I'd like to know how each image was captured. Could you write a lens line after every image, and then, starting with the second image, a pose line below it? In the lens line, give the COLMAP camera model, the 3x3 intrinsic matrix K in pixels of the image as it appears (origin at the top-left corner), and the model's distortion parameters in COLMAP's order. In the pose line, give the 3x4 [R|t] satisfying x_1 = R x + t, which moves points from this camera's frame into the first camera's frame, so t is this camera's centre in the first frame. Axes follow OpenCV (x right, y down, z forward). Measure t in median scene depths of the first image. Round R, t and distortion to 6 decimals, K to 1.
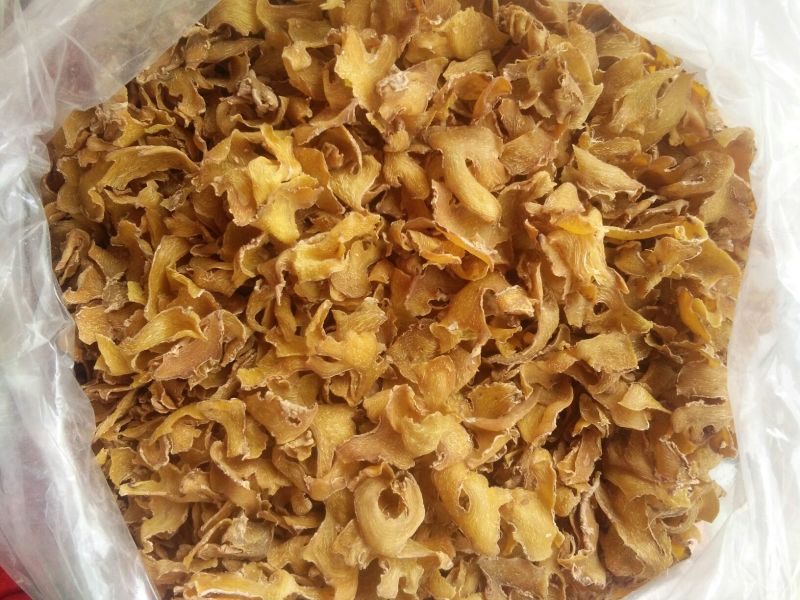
lens RADIAL K [[629.5, 0, 400.0], [0, 629.5, 300.0], [0, 0, 1]] dist [0.023873, -0.003794]
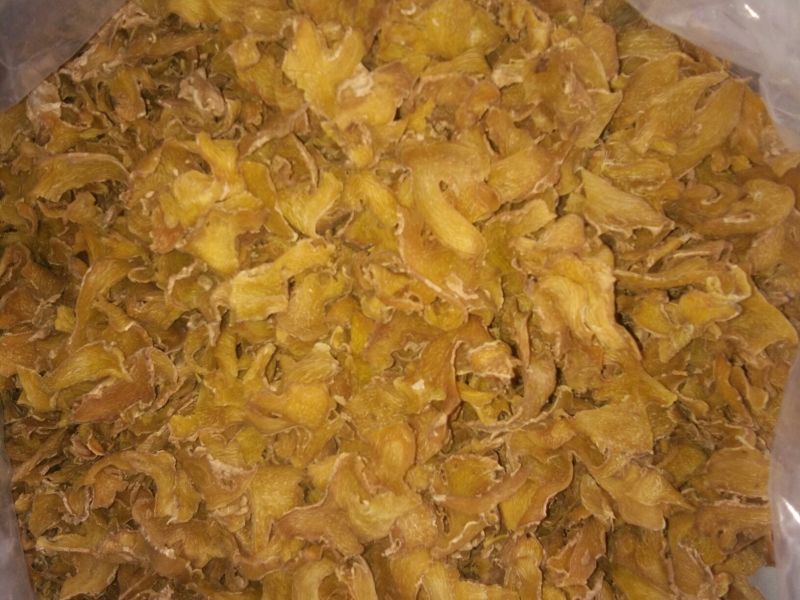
lens RADIAL K [[629.5, 0, 400.0], [0, 629.5, 300.0], [0, 0, 1]] dist [0.023873, -0.003794]
pose [[0.993257, 0.051741, -0.103749, 0.136824], [-0.052355, 0.998623, -0.003204, -0.062723], [0.103440, 0.008614, 0.994598, 0.182204]]
